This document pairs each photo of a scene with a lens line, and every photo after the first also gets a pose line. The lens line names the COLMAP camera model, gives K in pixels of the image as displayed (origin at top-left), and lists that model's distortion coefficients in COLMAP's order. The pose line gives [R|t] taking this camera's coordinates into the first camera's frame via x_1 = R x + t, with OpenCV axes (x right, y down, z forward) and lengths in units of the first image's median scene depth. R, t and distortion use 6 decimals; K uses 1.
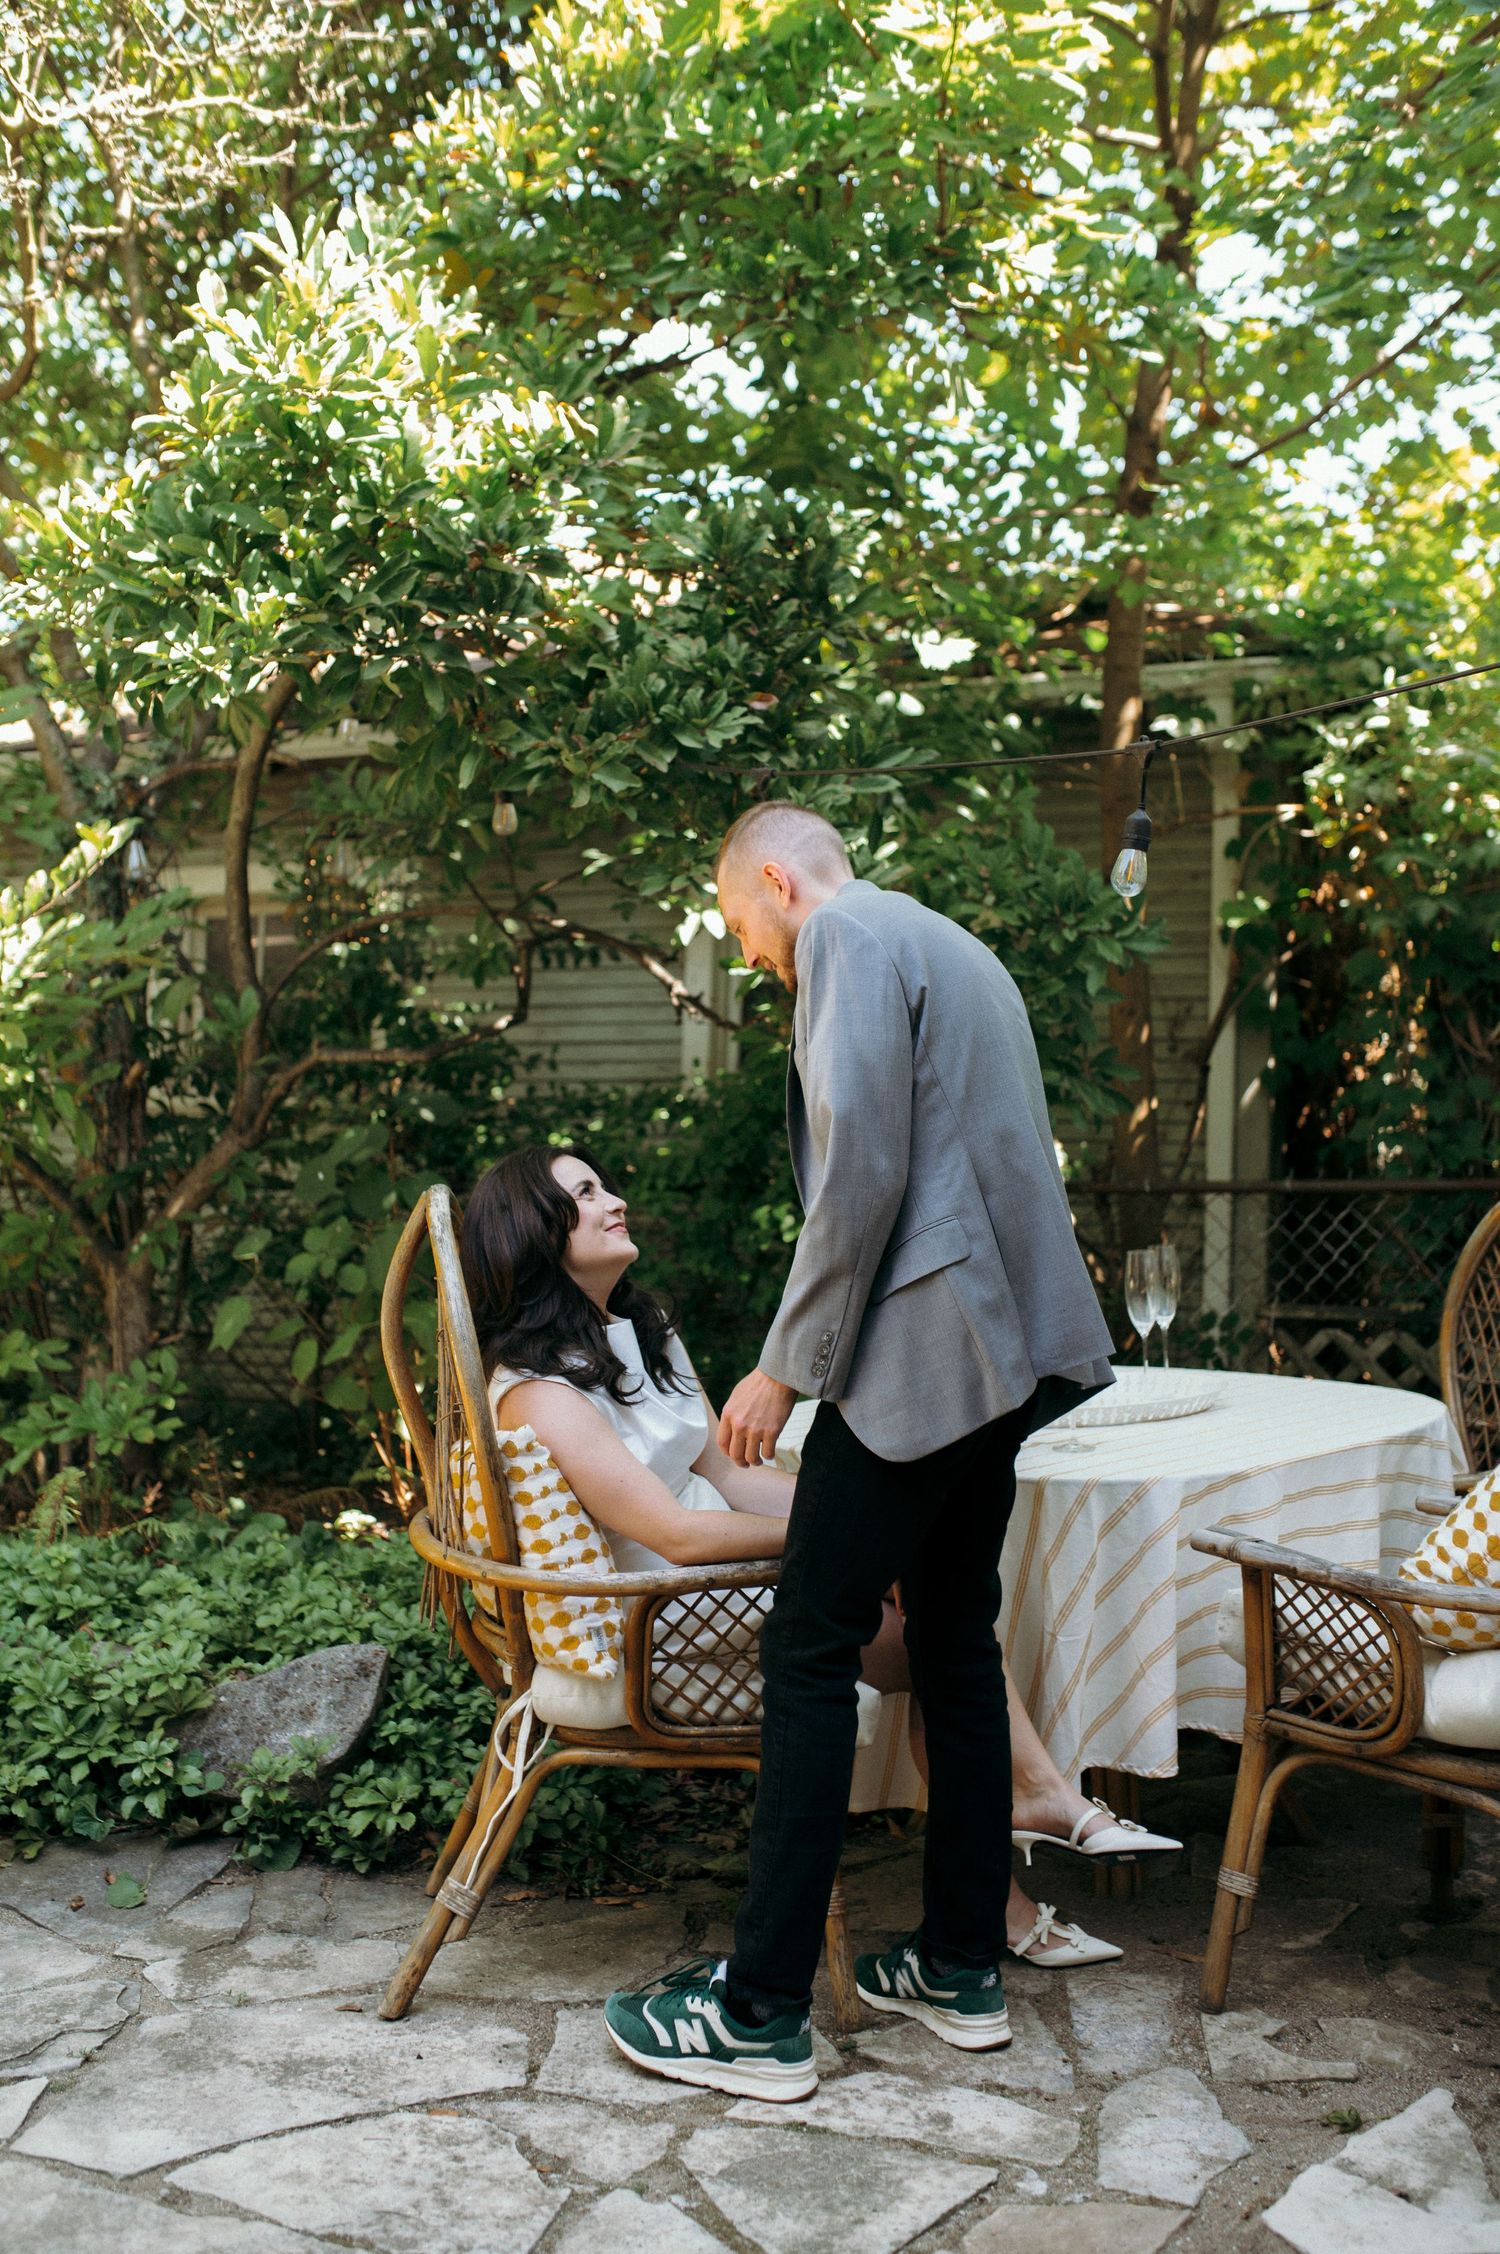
lens RADIAL K [[2290.0, 0, 769.1], [0, 2290.0, 1061.8], [0, 0, 1]] dist [-0.025720, 0.000000]
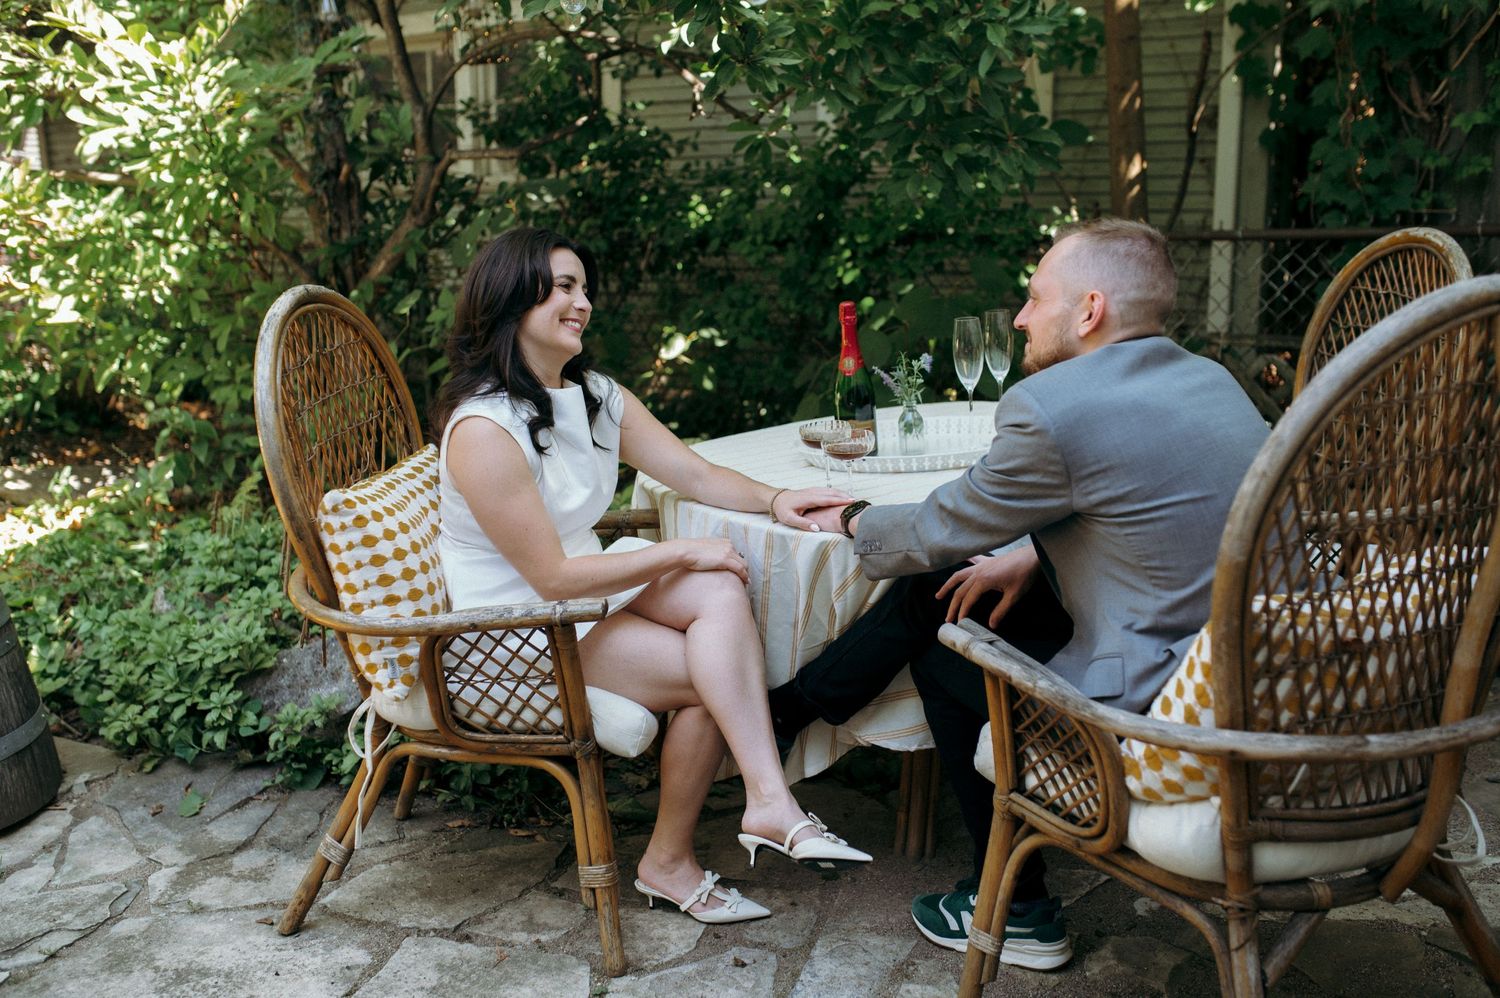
lens RADIAL K [[1523.9, 0, 741.0], [0, 1523.9, 513.5], [0, 0, 1]] dist [-0.025720, 0.000000]
pose [[0.975108, 0.015220, -0.221206, 0.274999], [0.040551, 0.968574, 0.245396, -0.017804], [0.217990, -0.248258, 0.943848, 0.289788]]
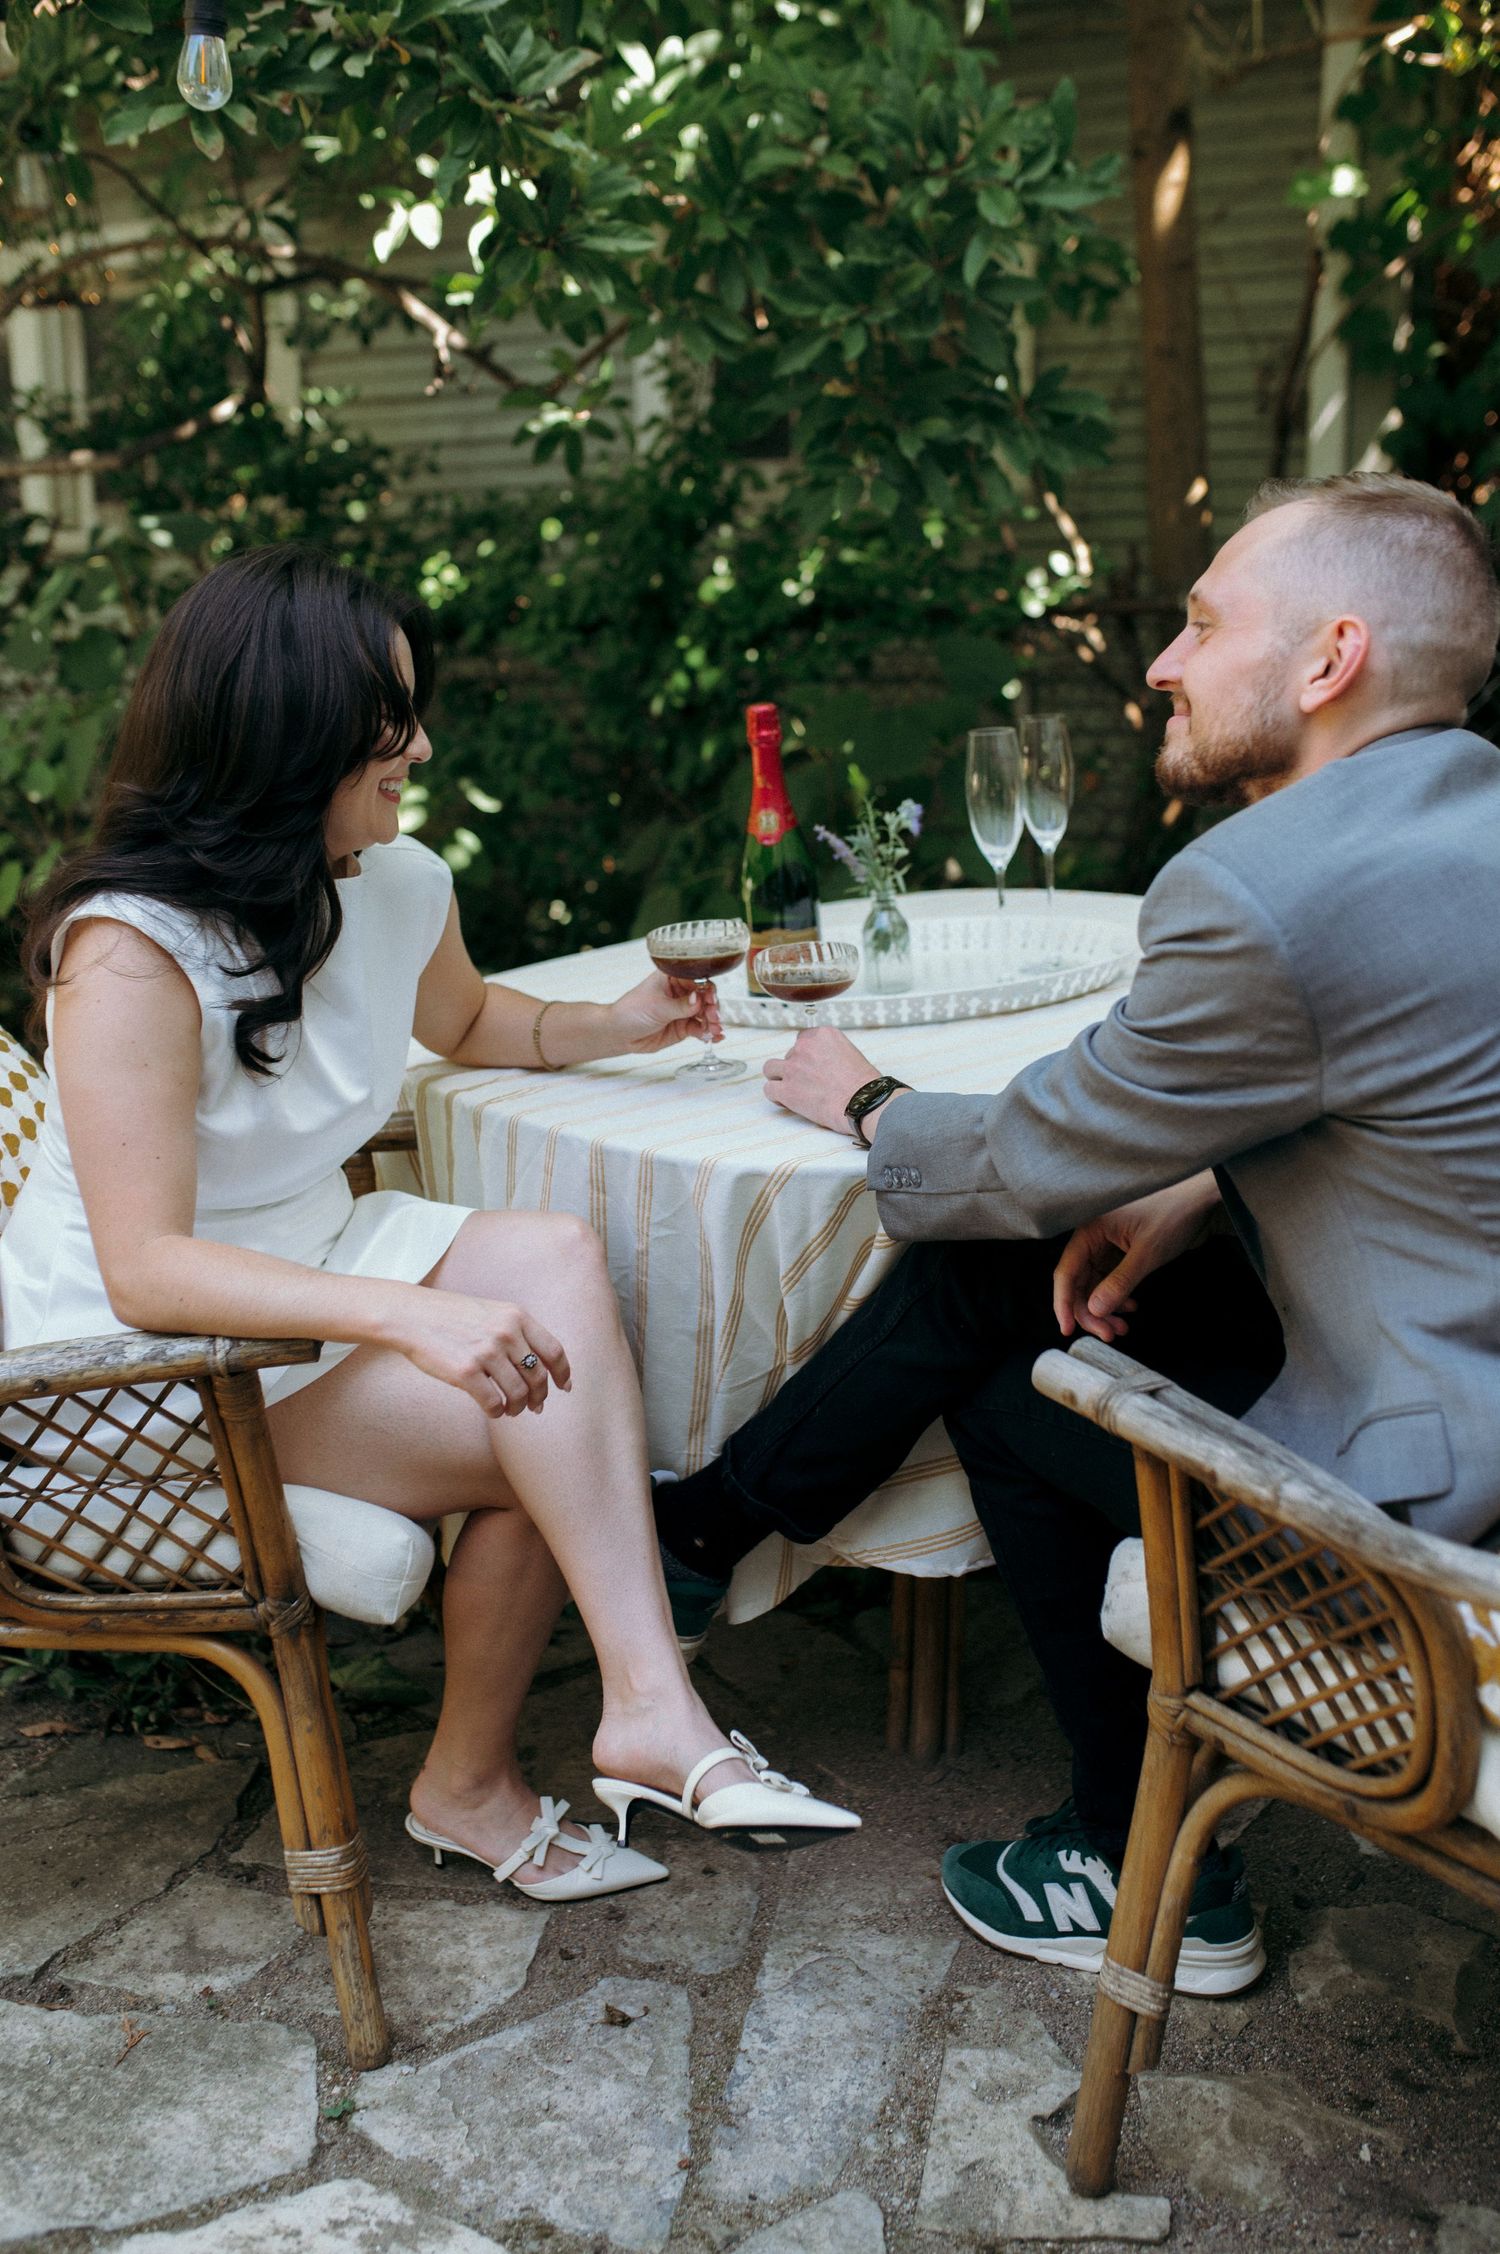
lens RADIAL K [[2290.0, 0, 758.0], [0, 2290.0, 1122.2], [0, 0, 1]] dist [-0.025720, 0.000000]
pose [[0.993603, -0.014640, -0.111980, 0.207565], [0.044868, 0.961122, 0.272455, 0.018069], [0.103637, -0.275737, 0.955630, 0.482637]]
